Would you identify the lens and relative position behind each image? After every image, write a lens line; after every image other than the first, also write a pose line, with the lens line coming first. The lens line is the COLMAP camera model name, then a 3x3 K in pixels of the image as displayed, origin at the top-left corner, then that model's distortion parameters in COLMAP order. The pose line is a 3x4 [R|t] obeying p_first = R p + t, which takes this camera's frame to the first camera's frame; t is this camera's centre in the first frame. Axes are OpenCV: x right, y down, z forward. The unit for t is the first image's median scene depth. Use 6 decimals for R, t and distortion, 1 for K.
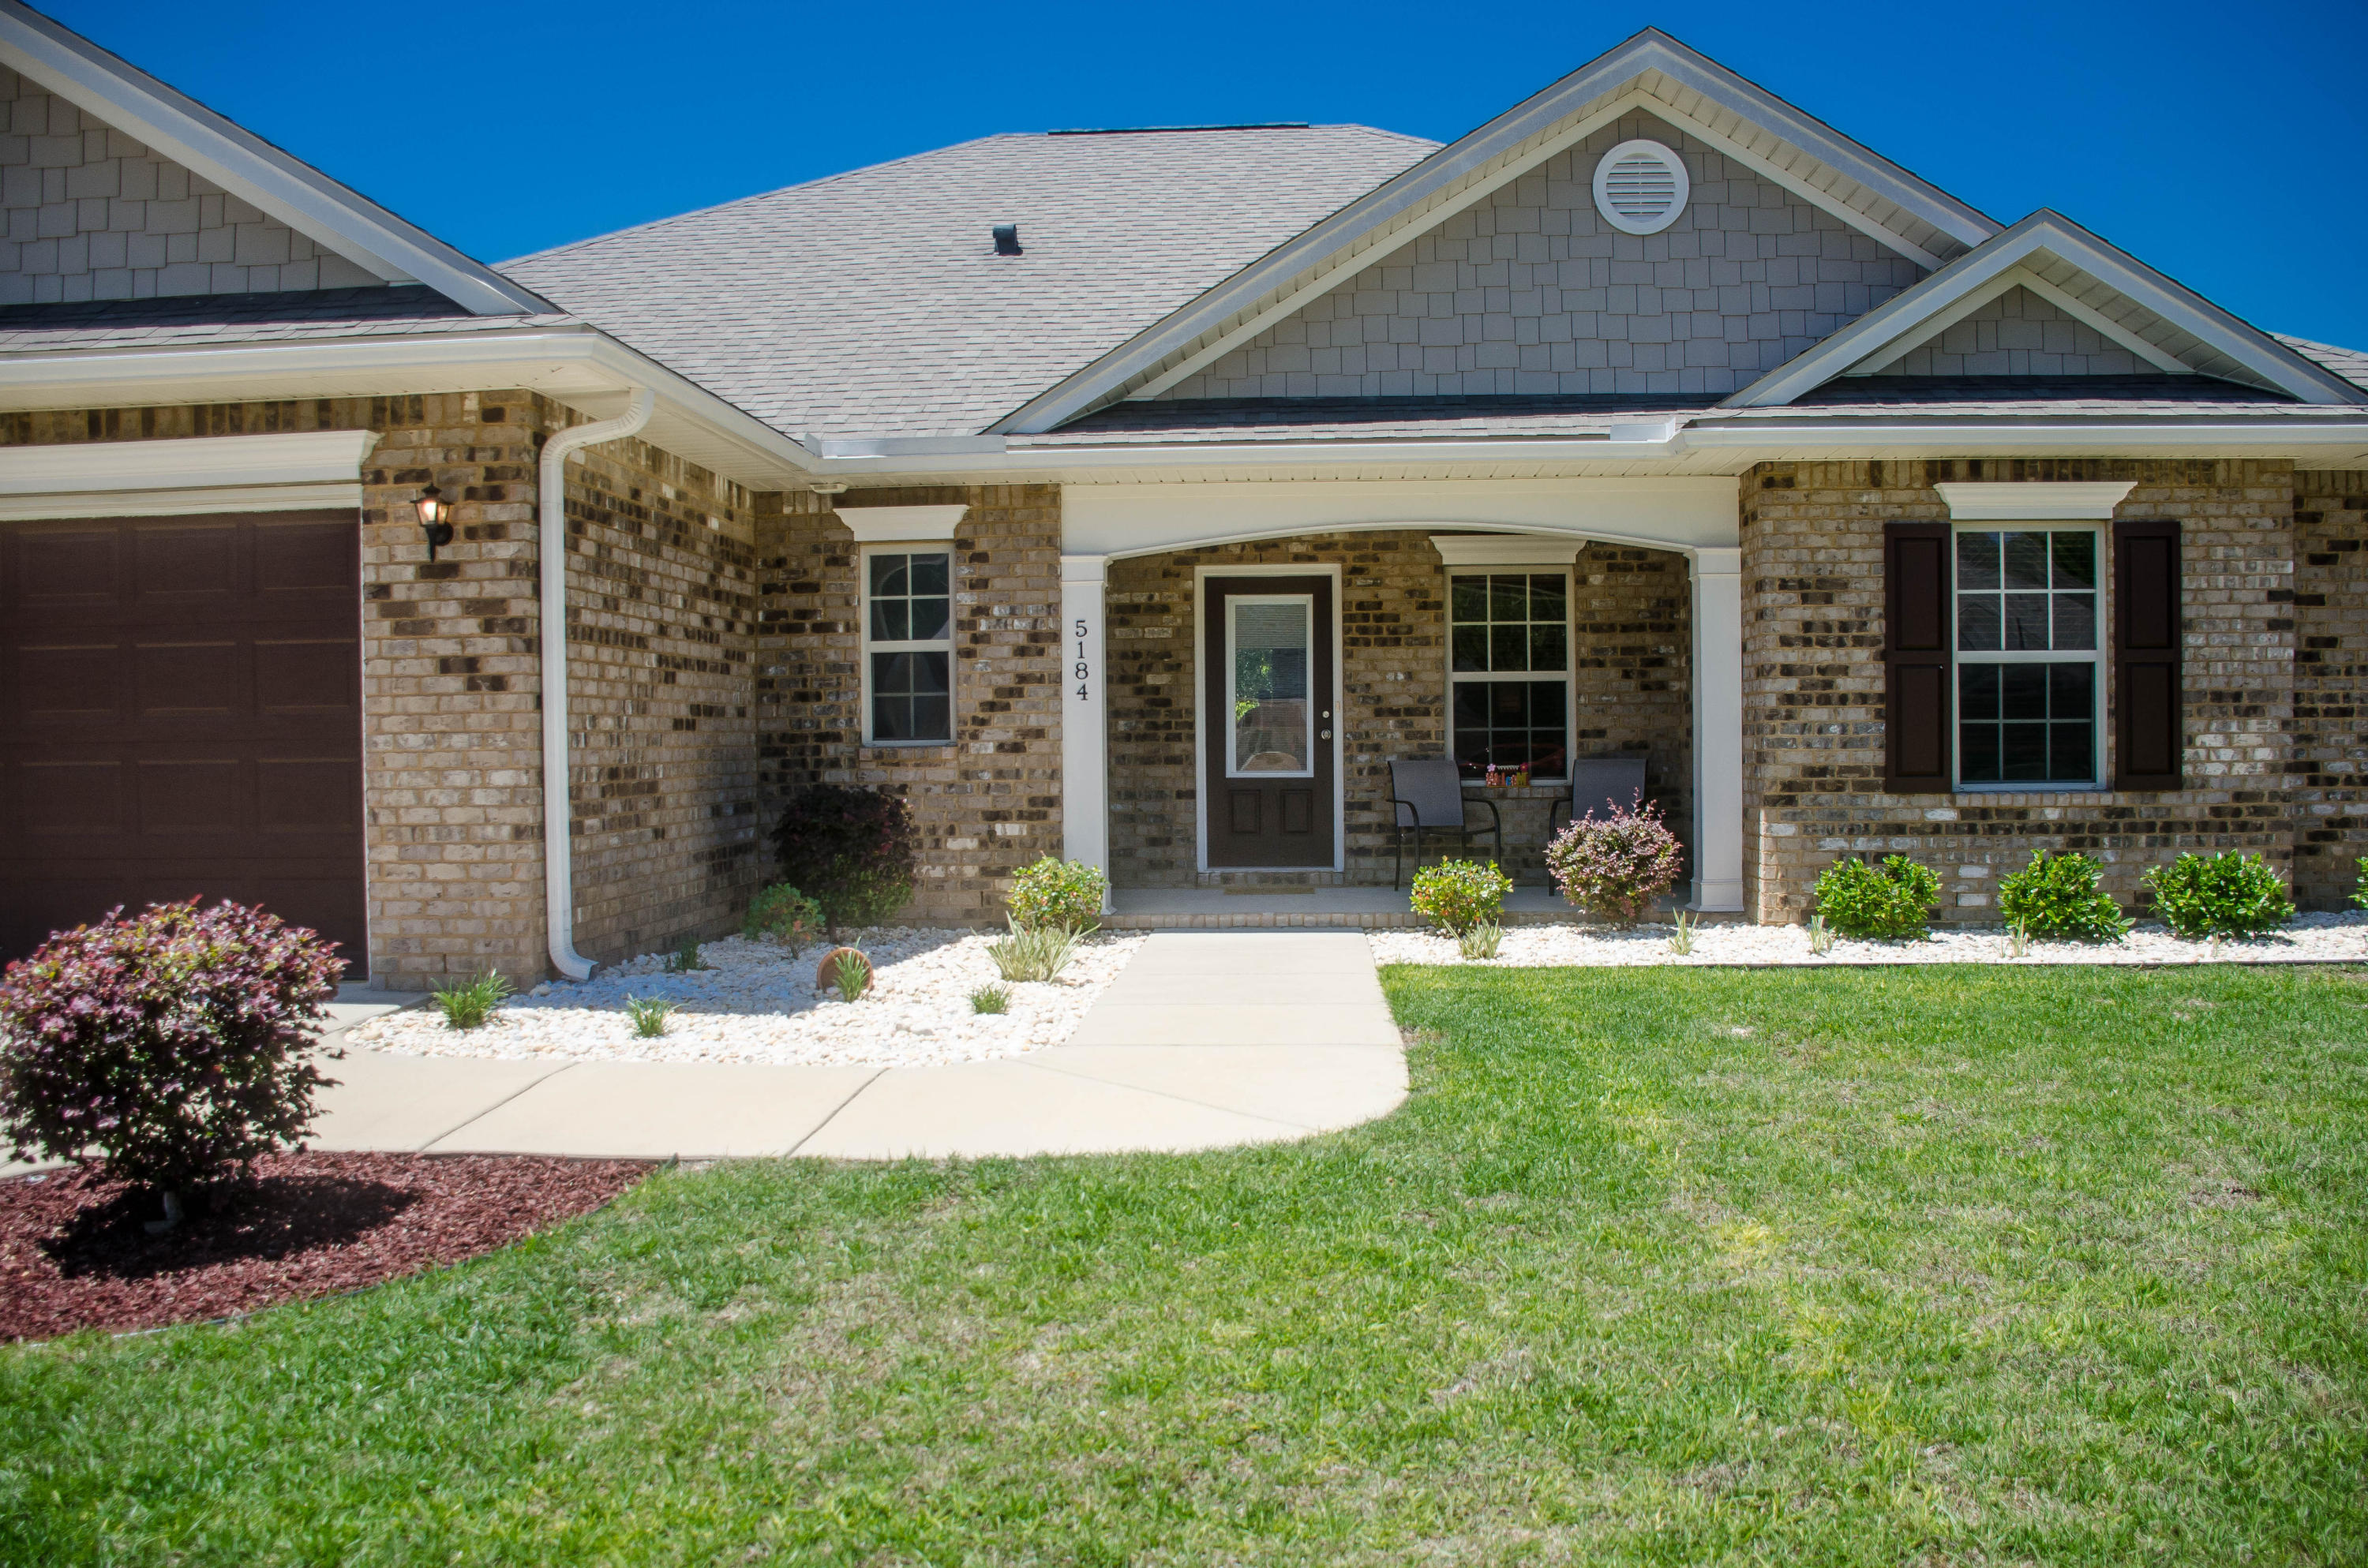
lens RADIAL K [[1905.8, 0, 1216.7], [0, 1905.8, 772.3], [0, 0, 1]] dist [-0.147333, 0.111743]
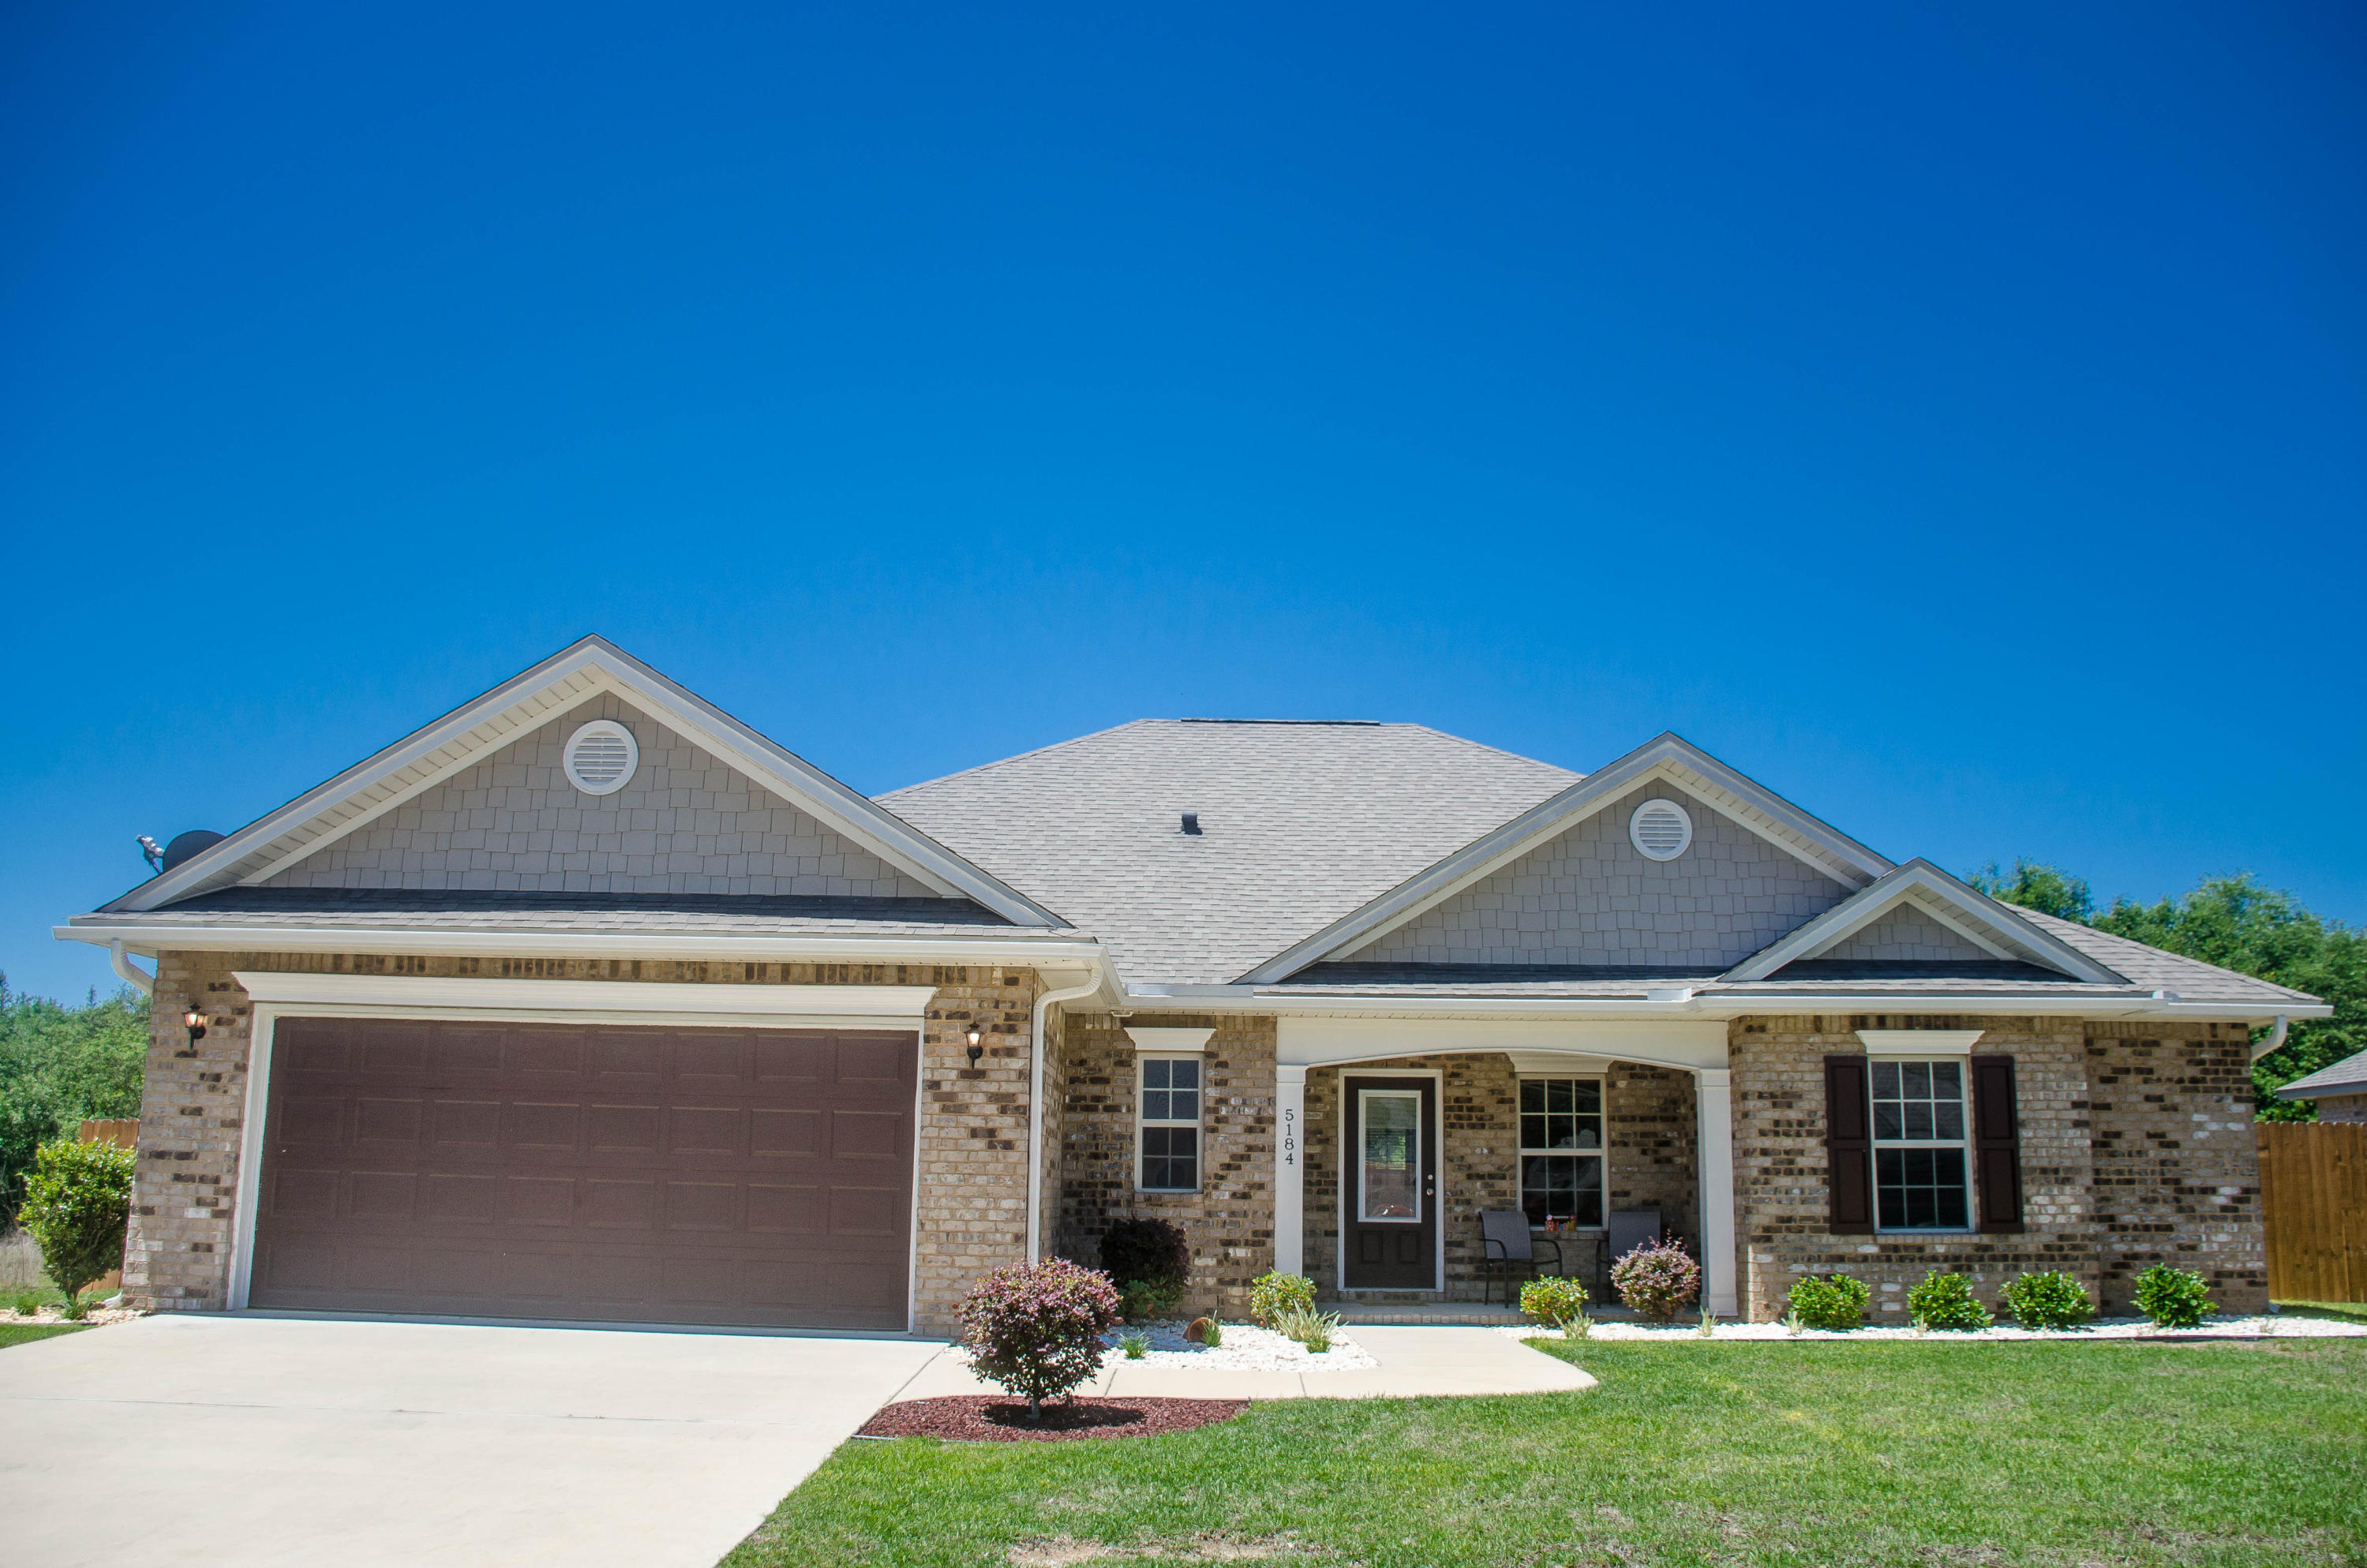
lens RADIAL K [[1905.1, 0, 1235.2], [0, 1905.1, 756.9], [0, 0, 1]] dist [-0.147333, 0.111743]
pose [[0.998064, 0.037081, 0.049934, -0.211475], [-0.023728, 0.969130, -0.245407, 0.018090], [-0.057492, 0.243747, 0.968133, -0.521602]]
